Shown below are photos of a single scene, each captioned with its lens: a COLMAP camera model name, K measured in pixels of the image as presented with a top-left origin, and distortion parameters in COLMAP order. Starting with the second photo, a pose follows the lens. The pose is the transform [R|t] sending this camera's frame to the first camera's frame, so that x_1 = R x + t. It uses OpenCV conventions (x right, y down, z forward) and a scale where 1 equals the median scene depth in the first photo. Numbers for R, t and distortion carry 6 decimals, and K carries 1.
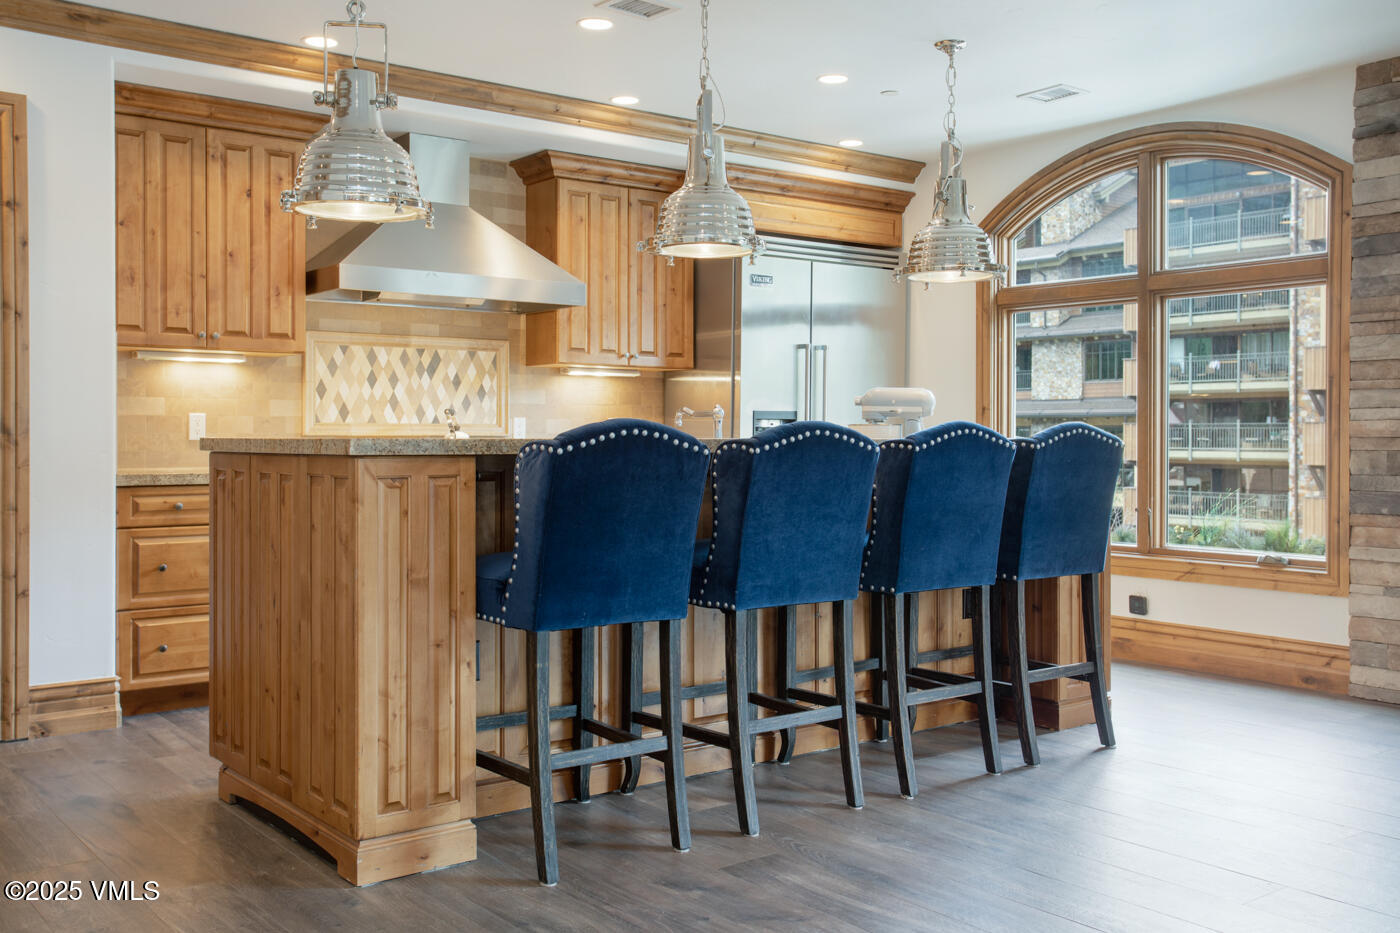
lens RADIAL K [[1327.5, 0, 699.9], [0, 1327.5, 459.9], [0, 0, 1]] dist [0.005630, 0.000000]
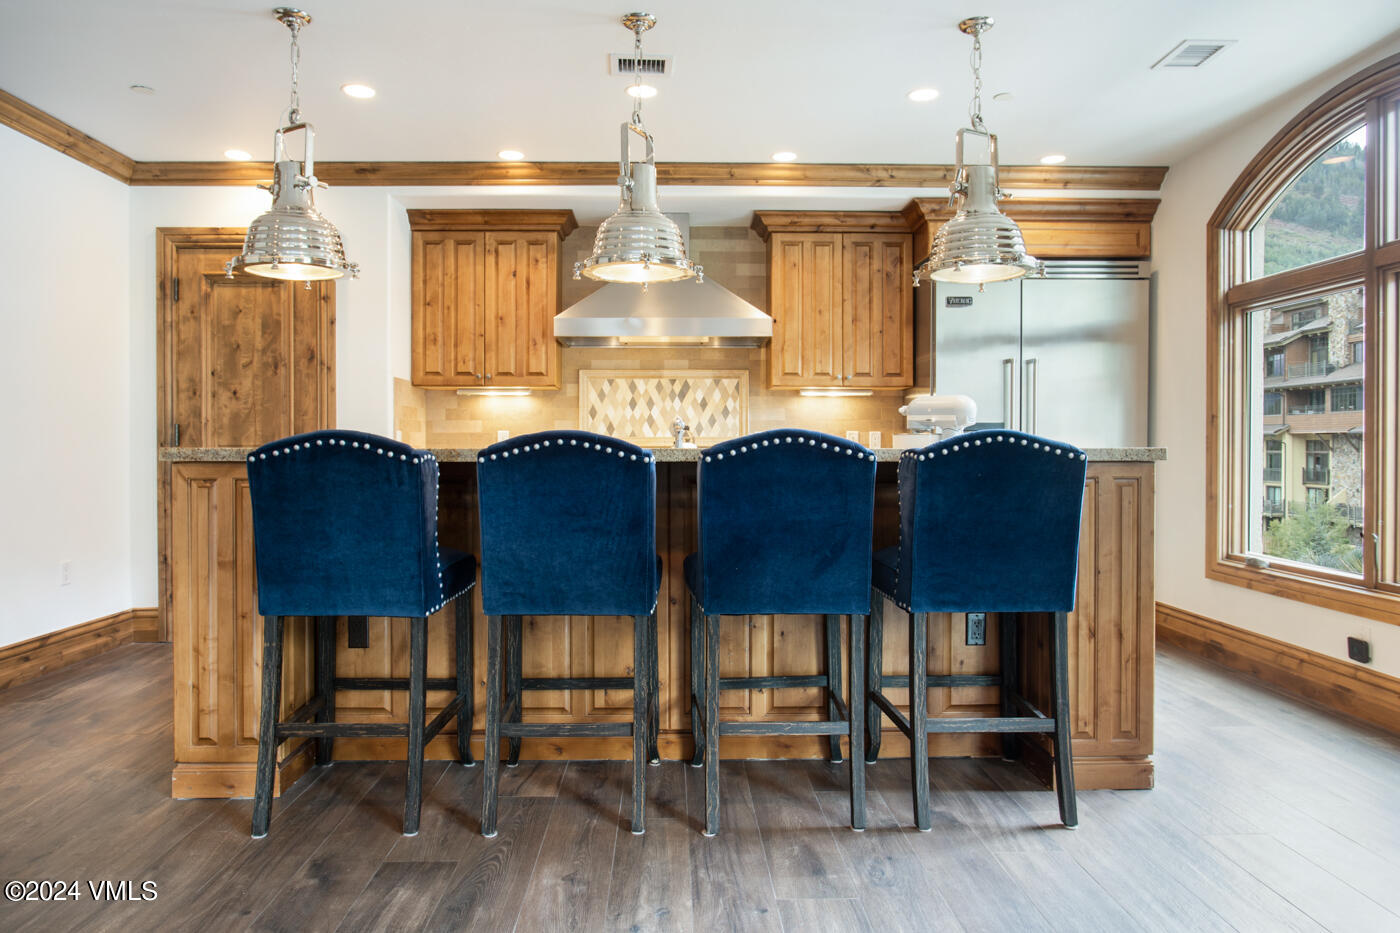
lens RADIAL K [[890.8, 0, 695.2], [0, 890.8, 465.7], [0, 0, 1]] dist [-0.030800, 0.016862]
pose [[0.798956, 0.011743, -0.601274, 0.339647], [-0.009839, 0.999931, 0.006455, -0.005169], [0.601309, 0.000759, 0.799017, 0.325135]]
